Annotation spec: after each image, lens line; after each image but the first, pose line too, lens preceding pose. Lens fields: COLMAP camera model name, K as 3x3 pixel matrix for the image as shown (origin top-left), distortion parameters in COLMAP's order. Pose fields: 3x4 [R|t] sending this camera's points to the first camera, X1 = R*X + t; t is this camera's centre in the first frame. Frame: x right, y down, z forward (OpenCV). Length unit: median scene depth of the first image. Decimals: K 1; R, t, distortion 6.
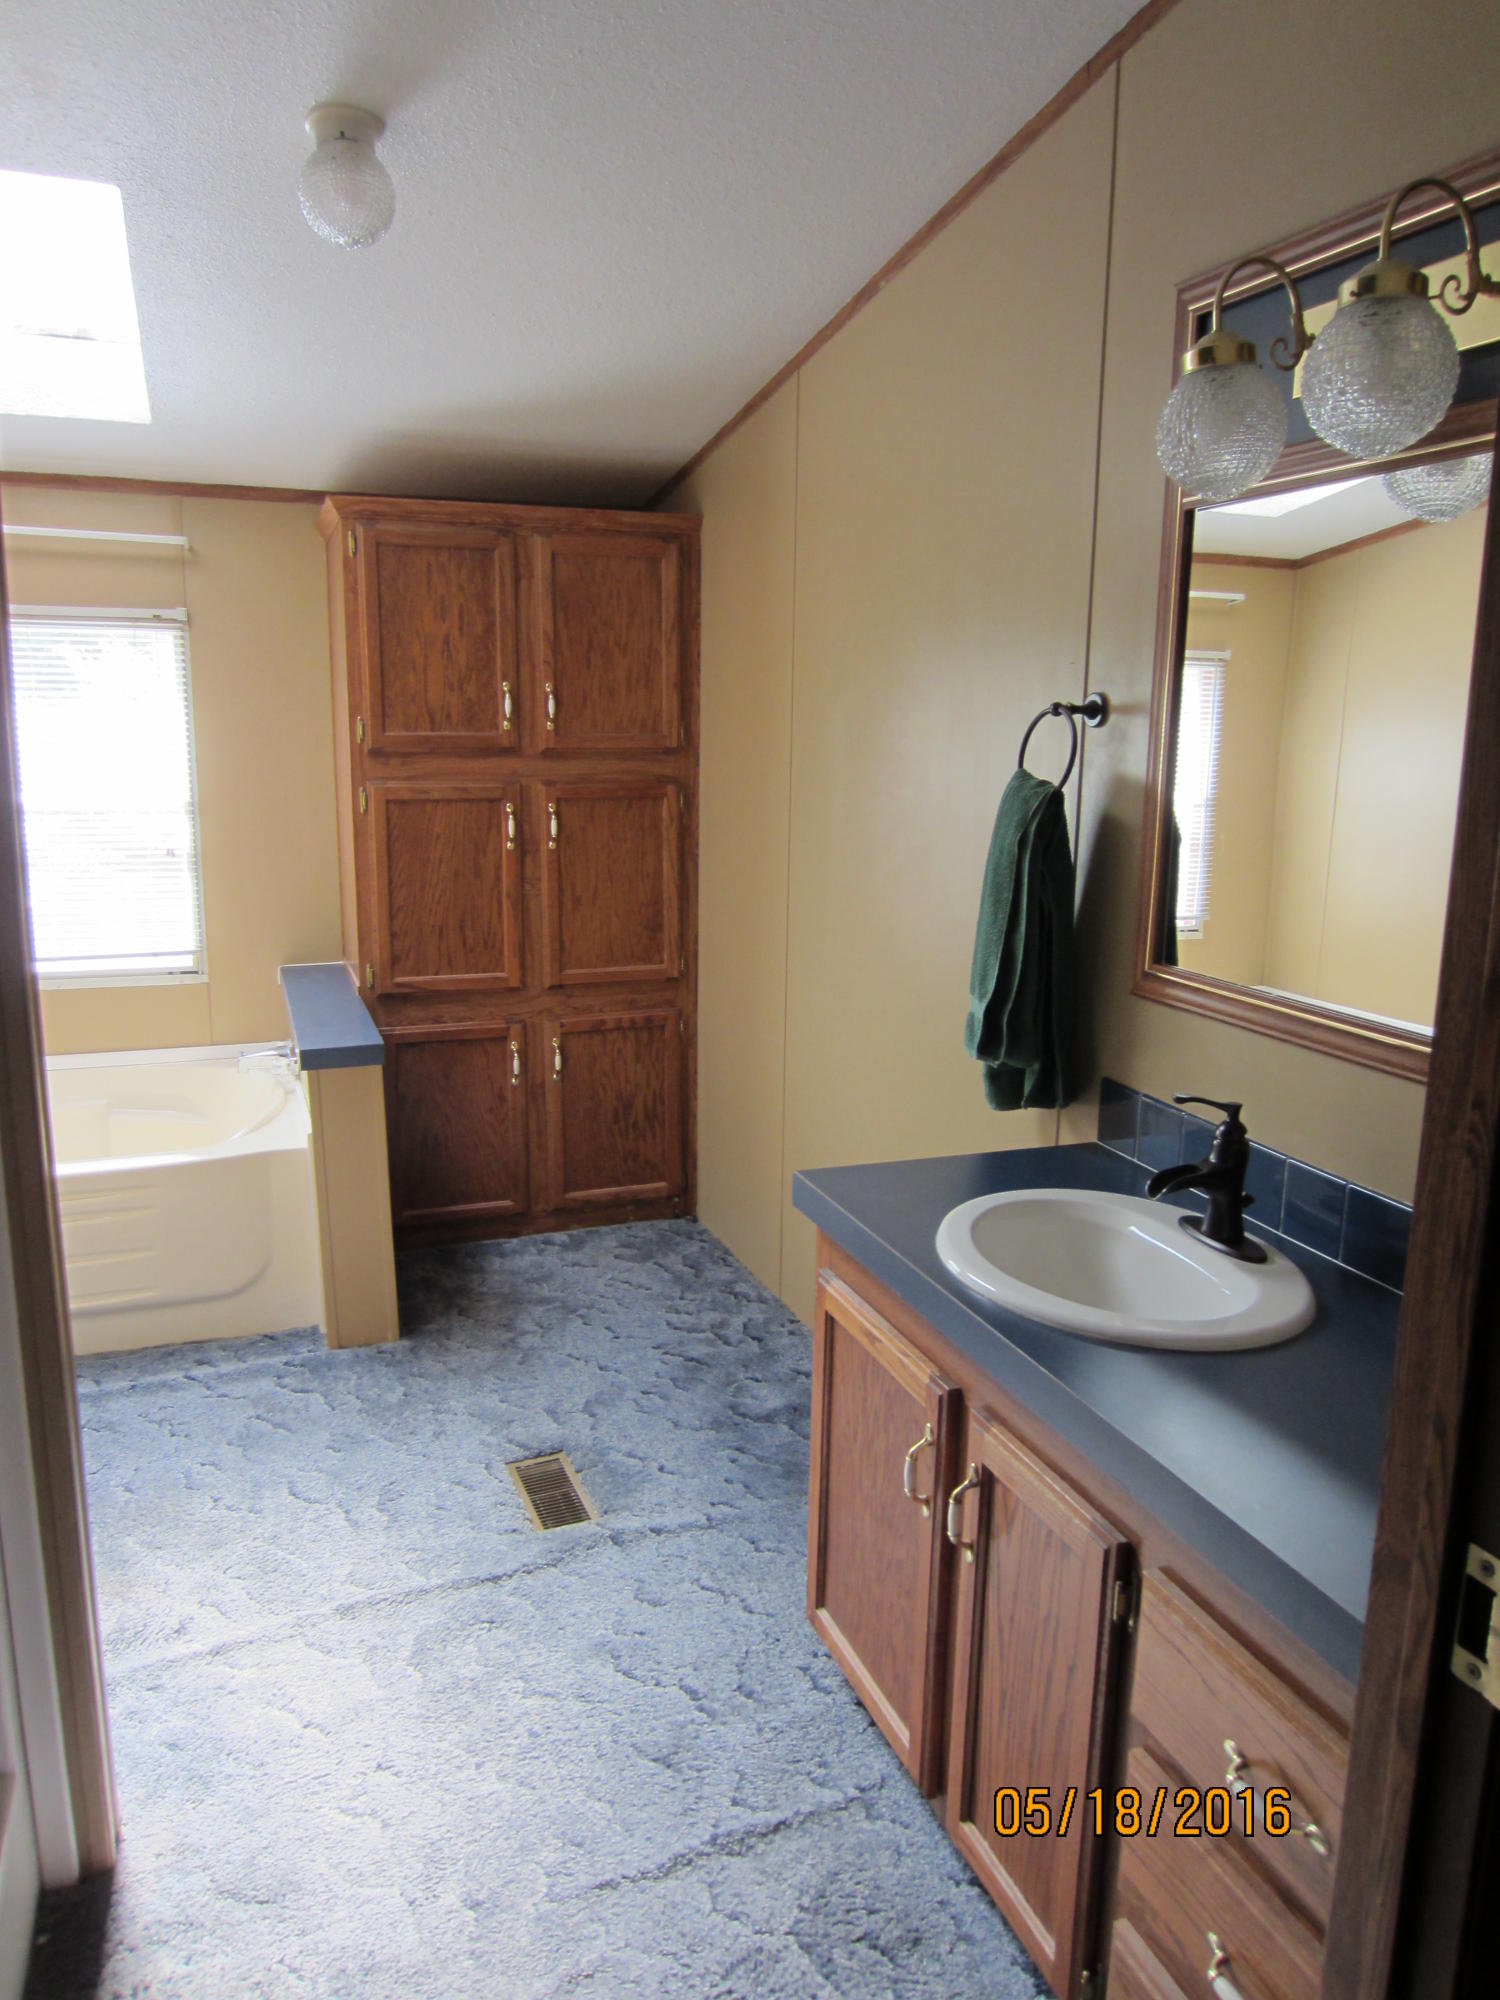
lens RADIAL K [[1408.7, 0, 738.8], [0, 1408.7, 1008.4], [0, 0, 1]] dist [-0.038674, 0.016765]
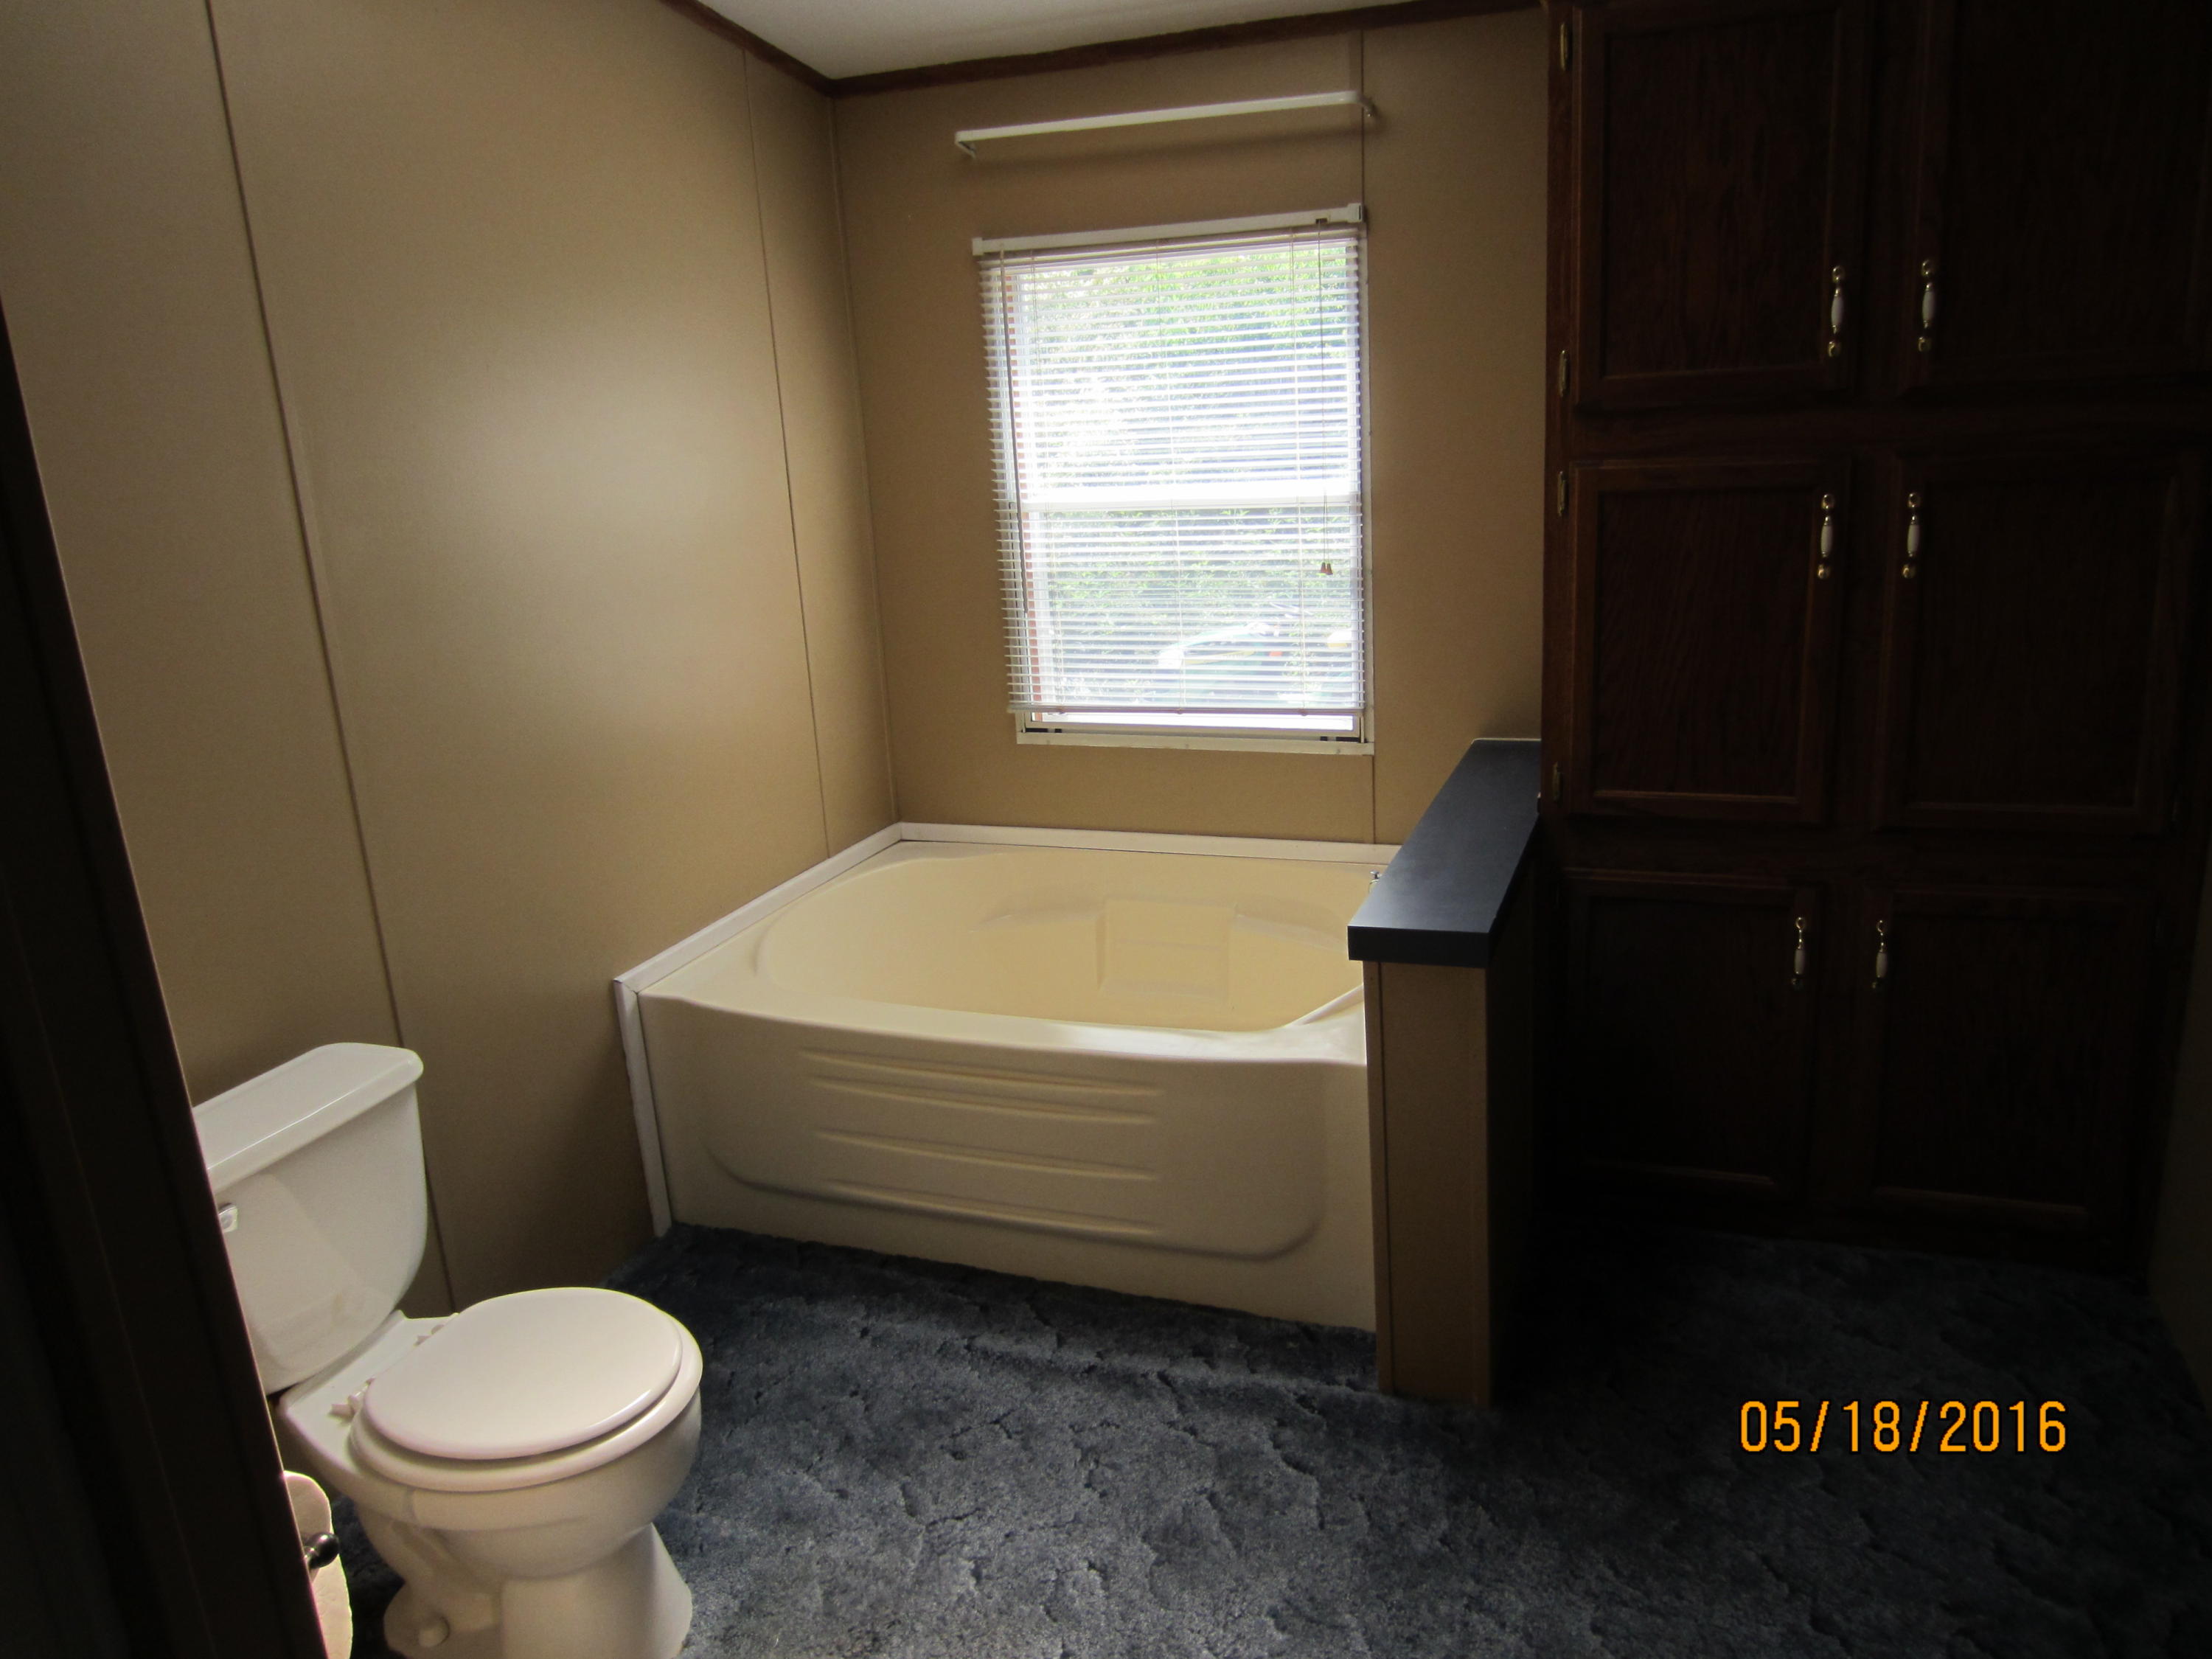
lens RADIAL K [[1563.6, 0, 1102.5], [0, 1563.6, 832.2], [0, 0, 1]] dist [-0.035386, 0.014480]
pose [[0.755568, 0.121663, -0.643674, 0.029729], [-0.064545, 0.991647, 0.111669, -0.068916], [0.651883, -0.042827, 0.757109, 0.377526]]
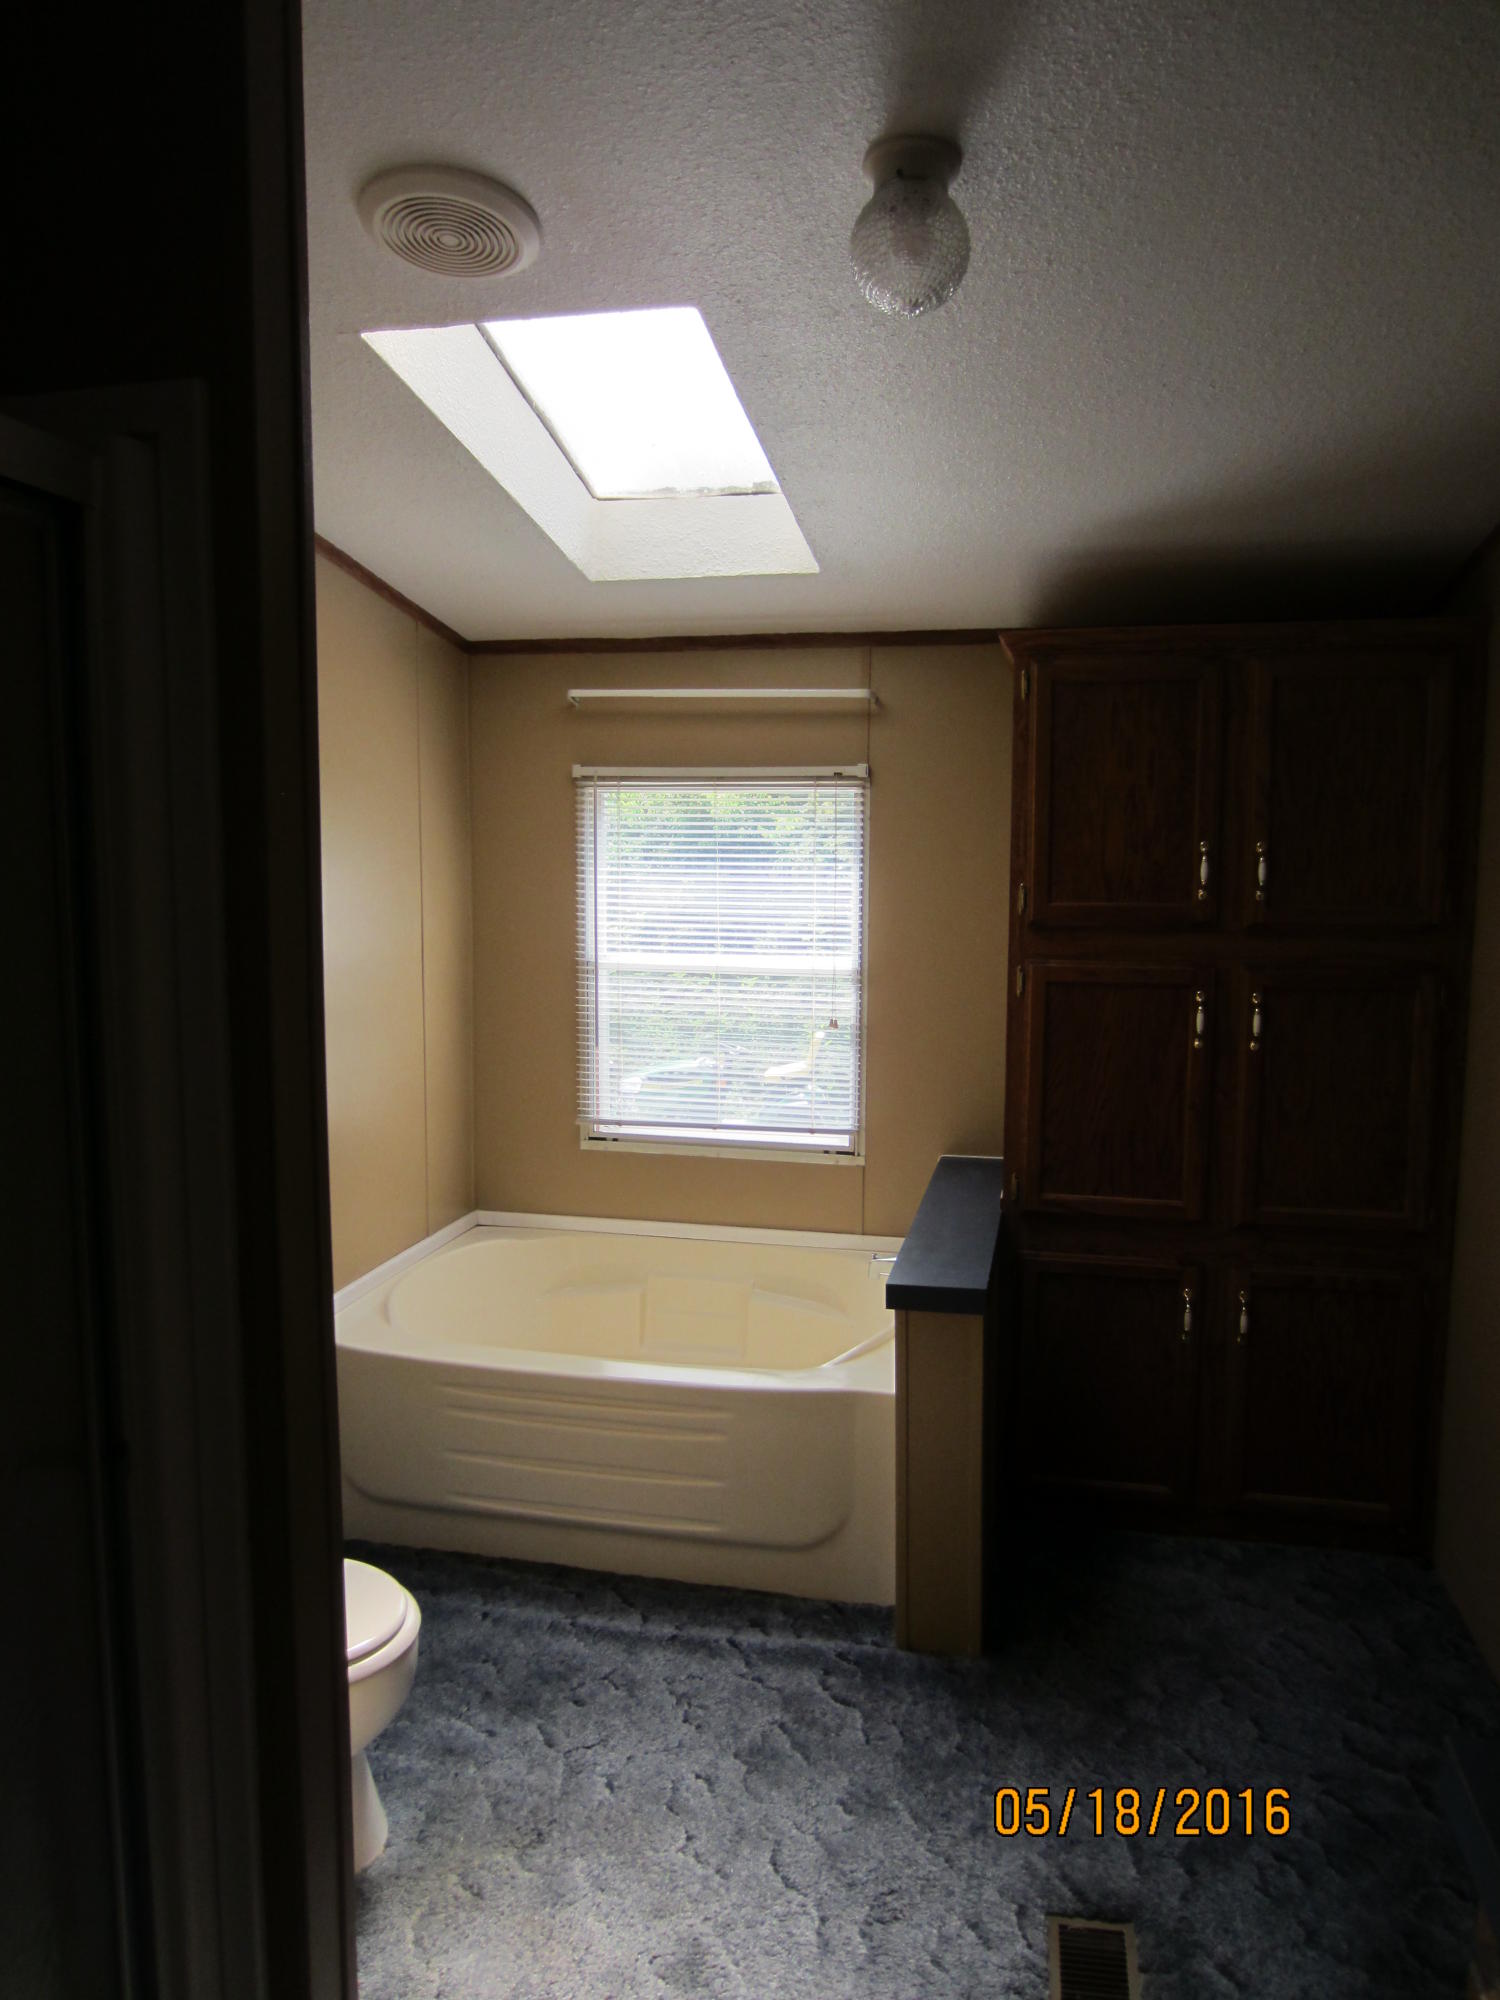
lens RADIAL K [[1408.7, 0, 738.8], [0, 1408.7, 1008.4], [0, 0, 1]] dist [-0.038674, 0.016765]
pose [[0.839765, 0.050887, -0.540560, 0.050894], [-0.101906, 0.992677, -0.064864, -0.061817], [0.533301, 0.109557, 0.838801, 0.207448]]
